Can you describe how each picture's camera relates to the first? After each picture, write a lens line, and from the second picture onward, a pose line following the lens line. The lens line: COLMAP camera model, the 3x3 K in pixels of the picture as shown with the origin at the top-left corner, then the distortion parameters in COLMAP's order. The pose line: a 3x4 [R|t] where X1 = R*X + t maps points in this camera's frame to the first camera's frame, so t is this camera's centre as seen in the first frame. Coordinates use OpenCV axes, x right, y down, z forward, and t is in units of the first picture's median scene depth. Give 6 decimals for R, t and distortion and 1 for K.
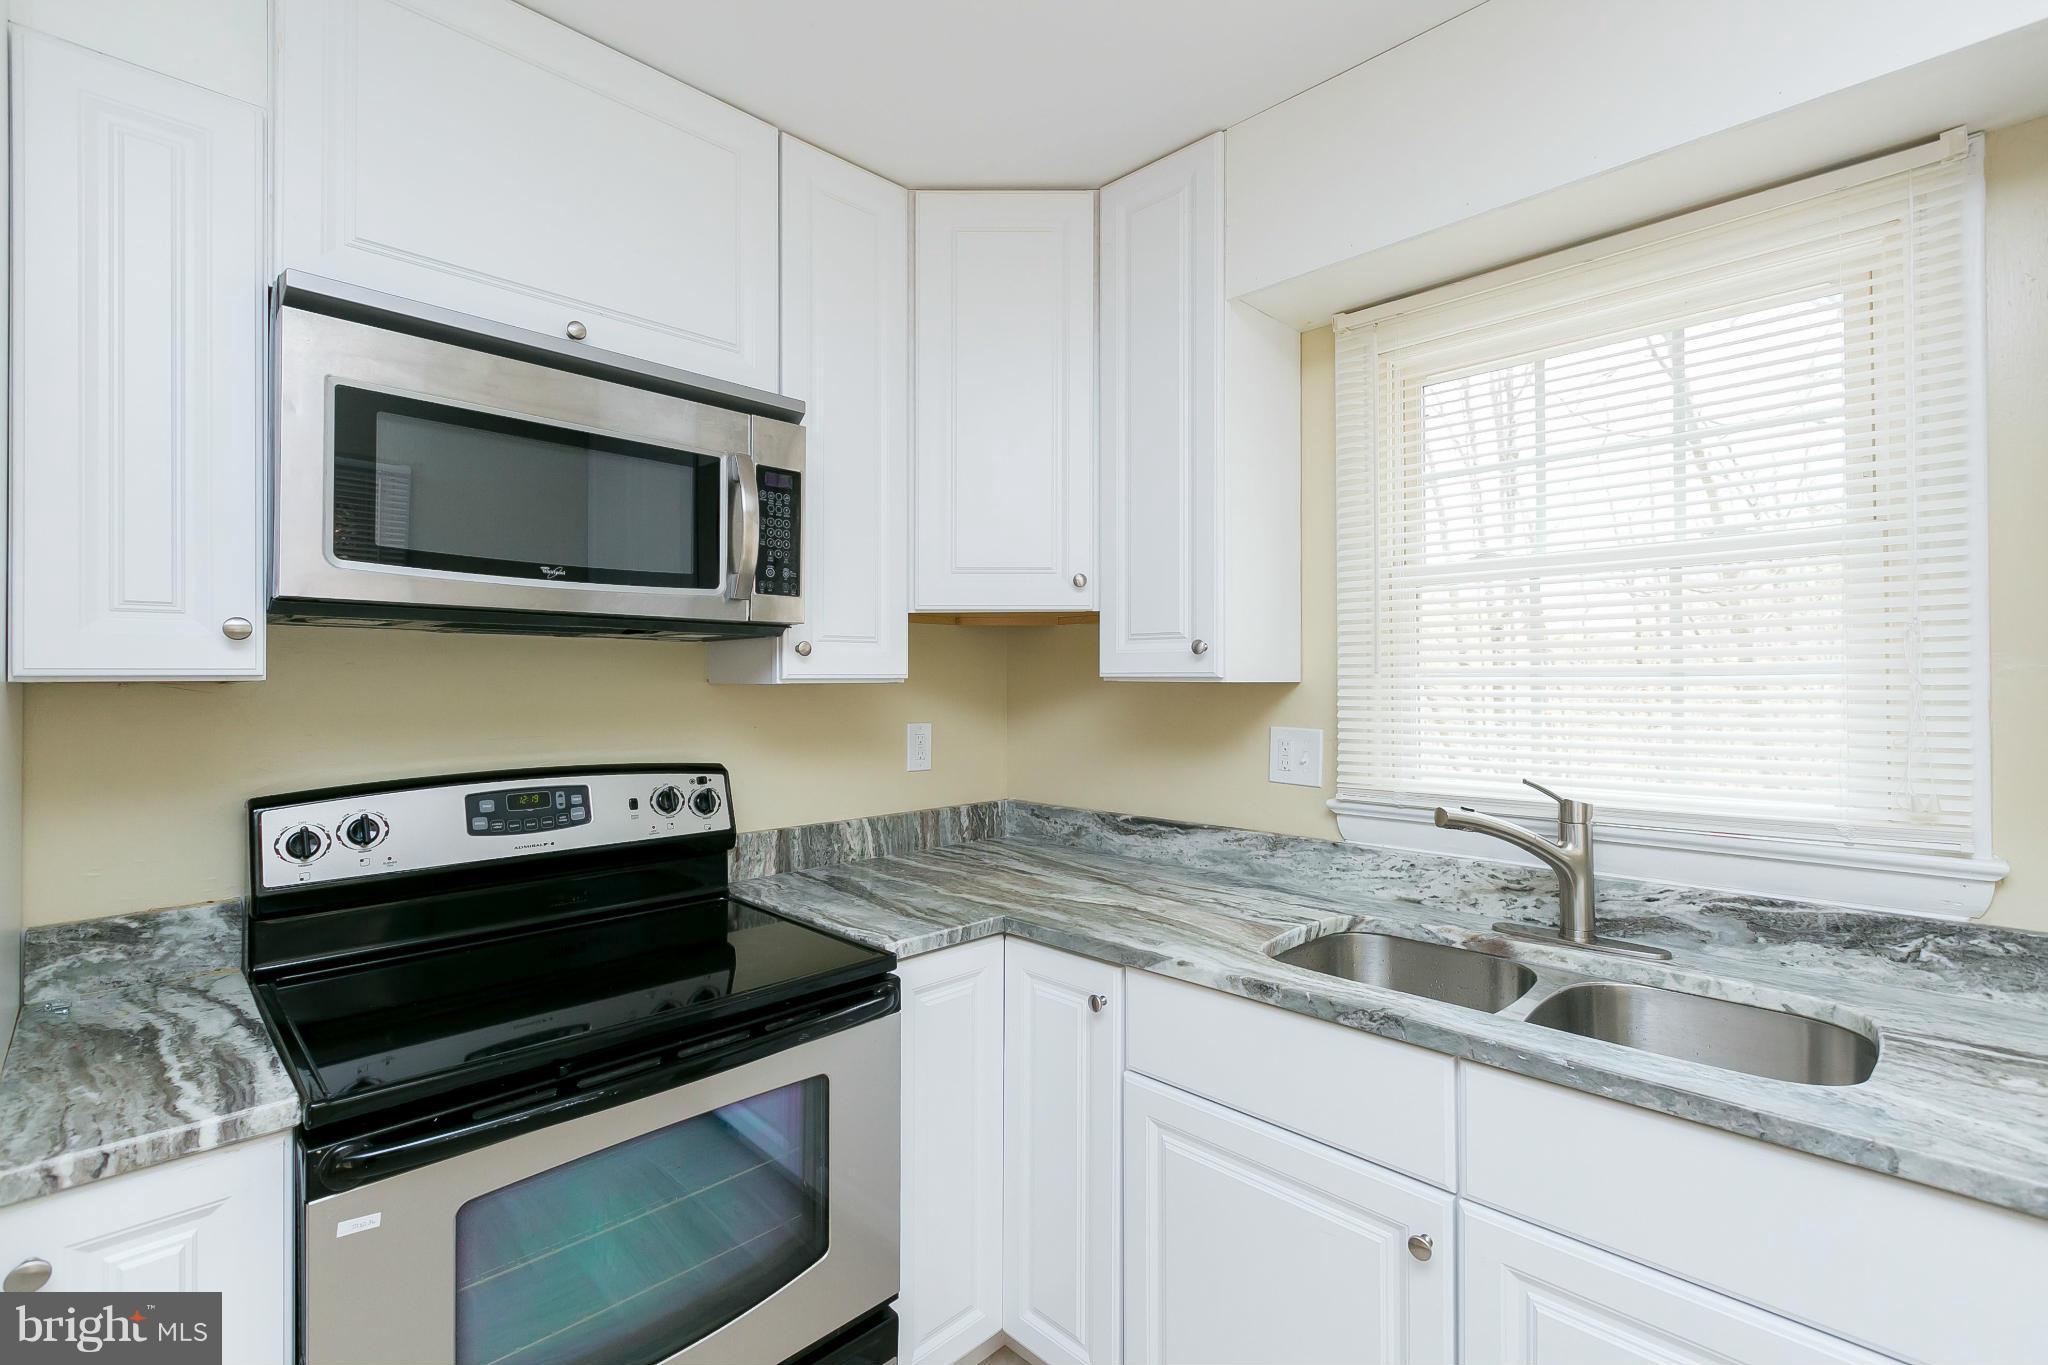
lens RADIAL K [[914.8, 0, 1018.7], [0, 914.8, 673.4], [0, 0, 1]] dist [0.000915, 0.000786]
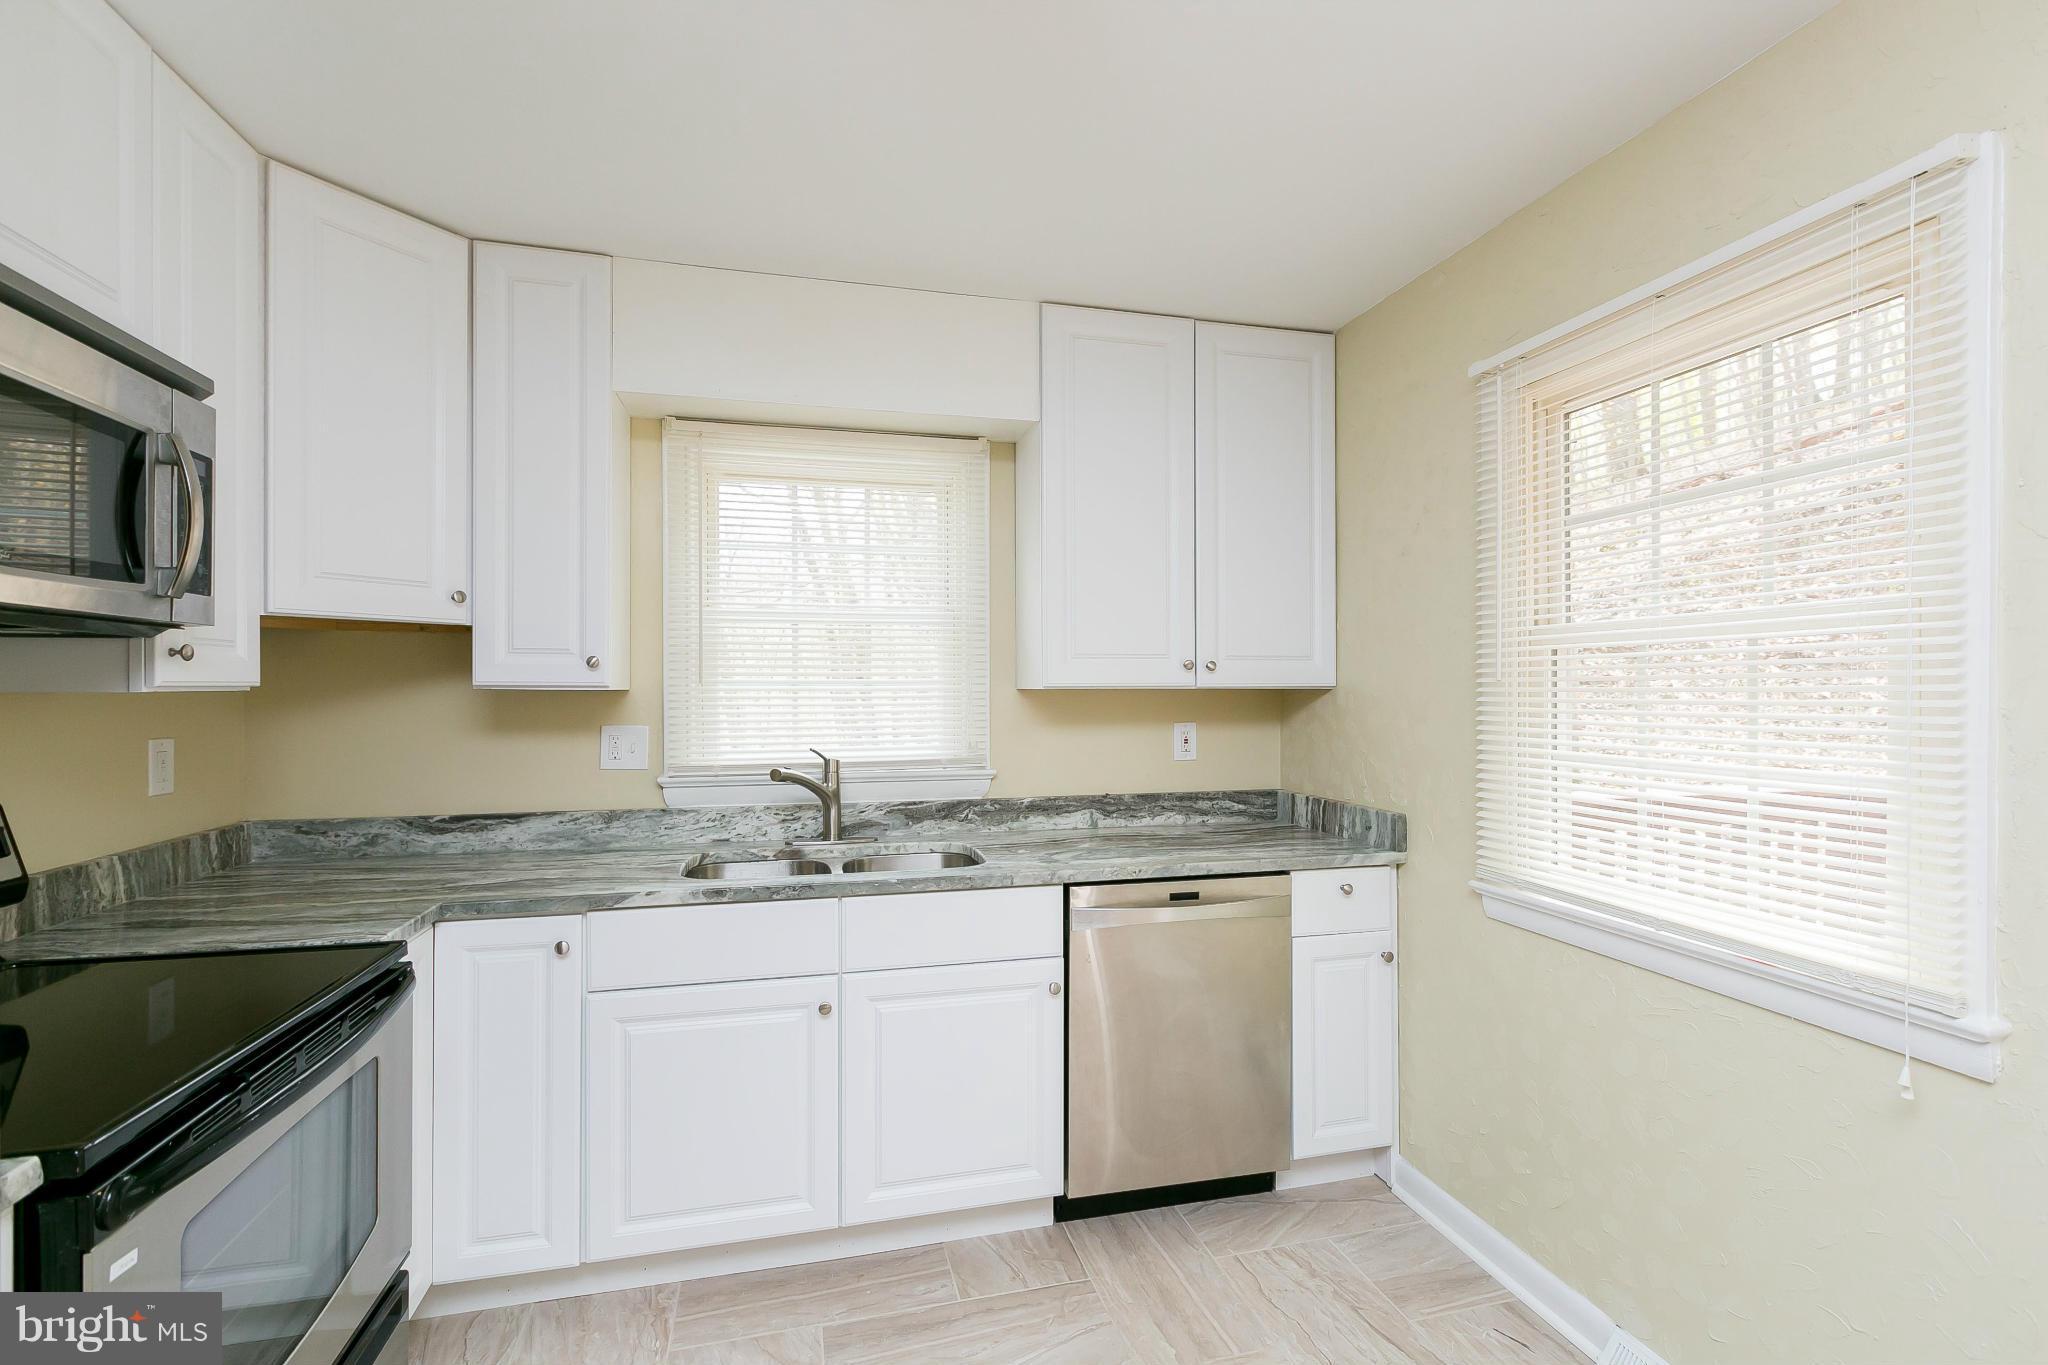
lens RADIAL K [[914.8, 0, 1022.4], [0, 914.8, 683.9], [0, 0, 1]] dist [0.000915, 0.000786]
pose [[0.513194, 0.004750, 0.858259, -0.648753], [-0.008144, 0.999967, -0.000665, -0.002442], [-0.858234, -0.006648, 0.513216, -0.169417]]
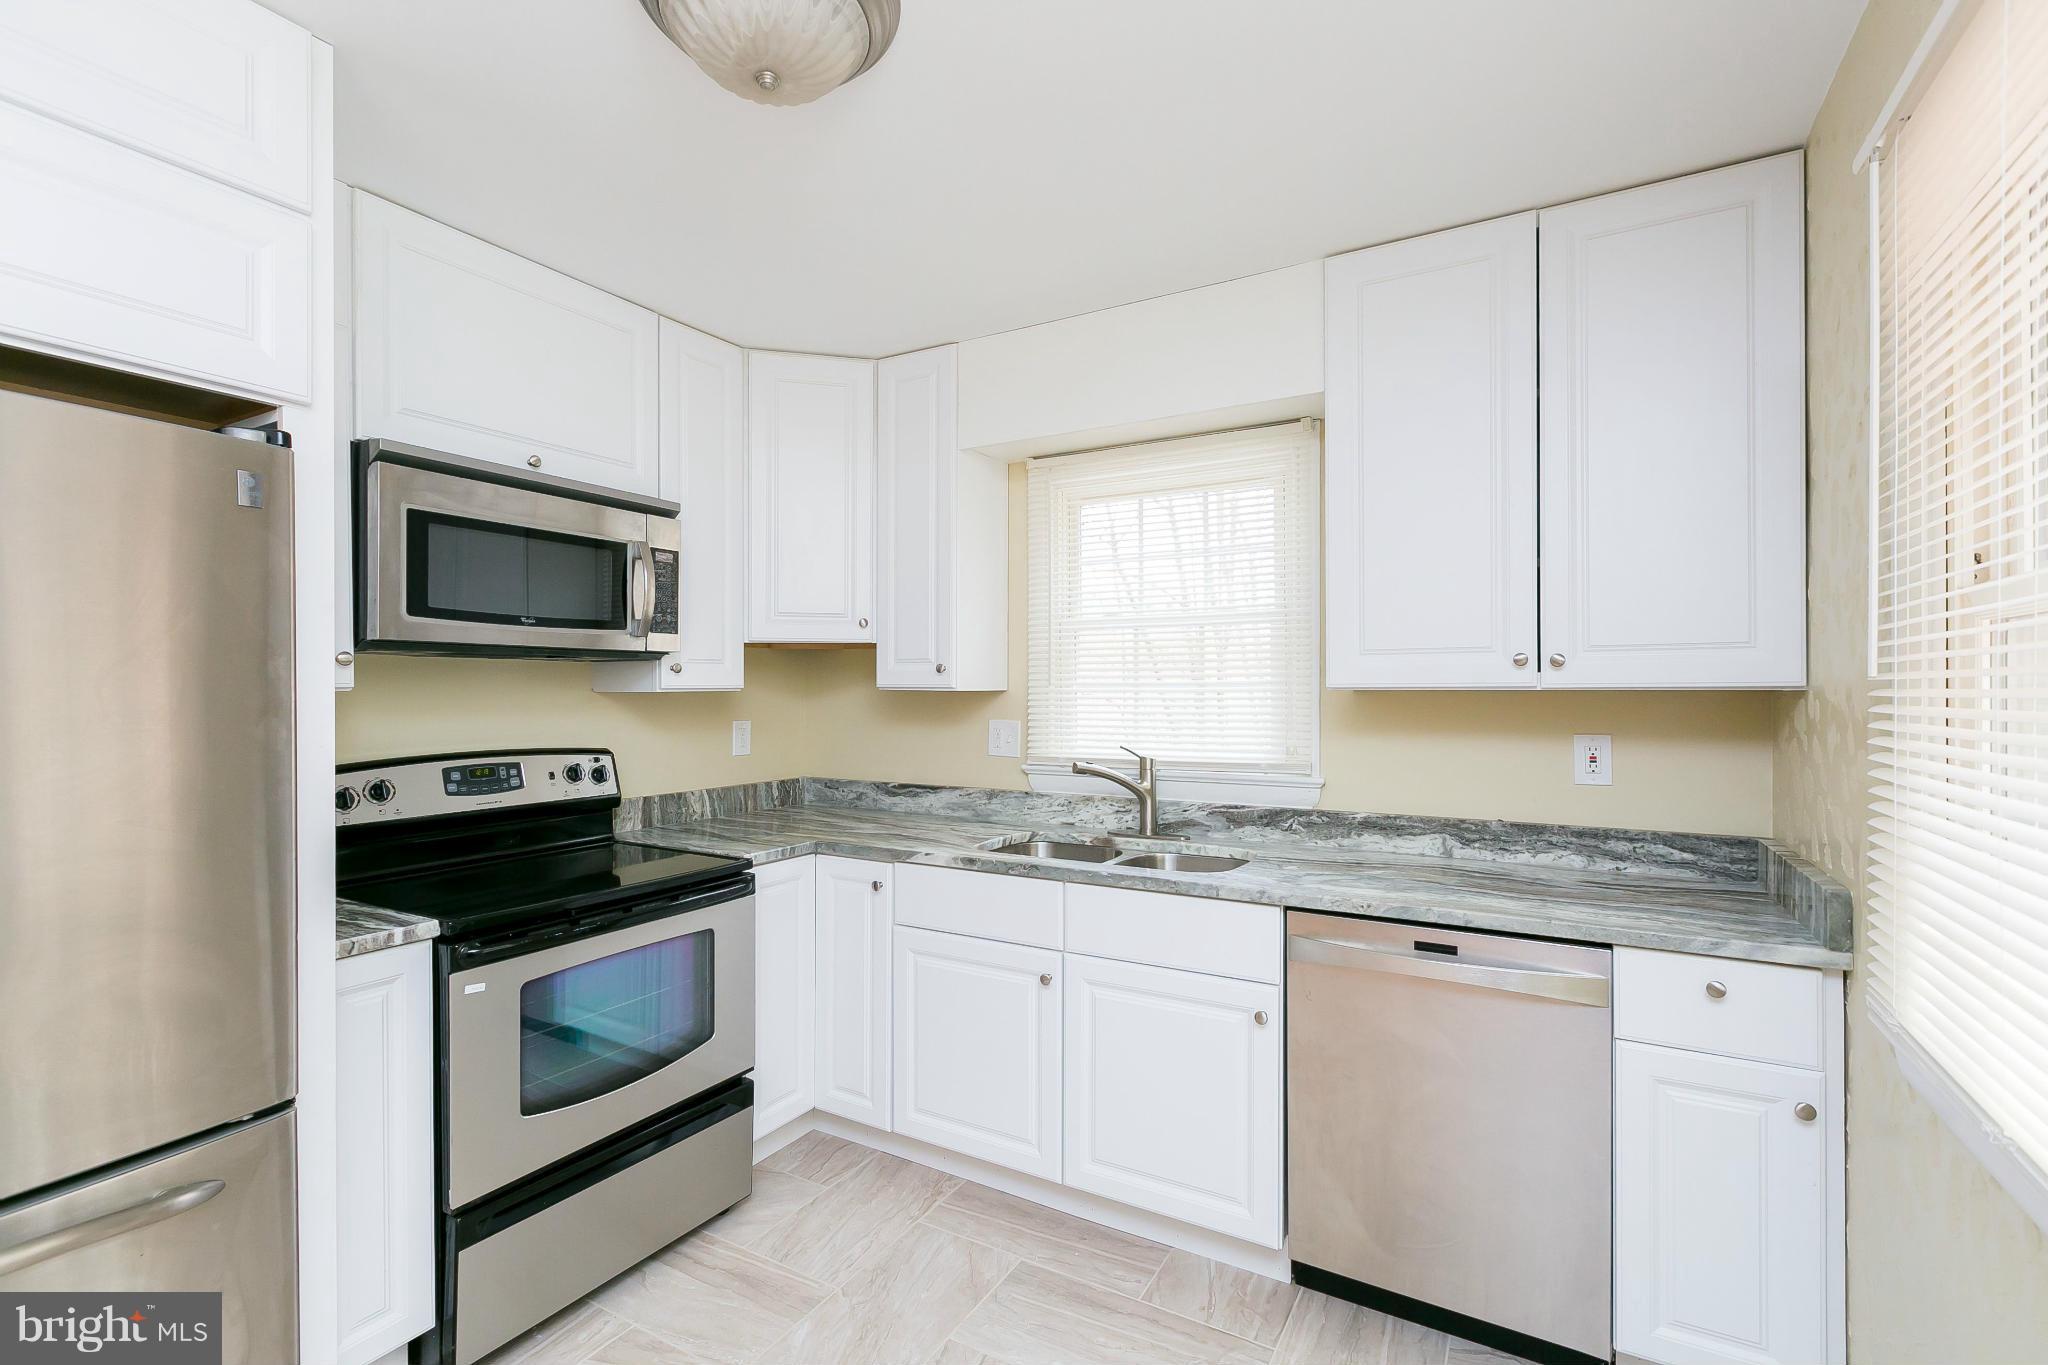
lens RADIAL K [[914.8, 0, 1020.7], [0, 914.8, 681.7], [0, 0, 1]] dist [0.000915, 0.000786]
pose [[0.967323, 0.001299, 0.253543, -0.080103], [-0.001935, 0.999996, 0.002258, -0.010760], [-0.253539, -0.002675, 0.967321, -0.640941]]
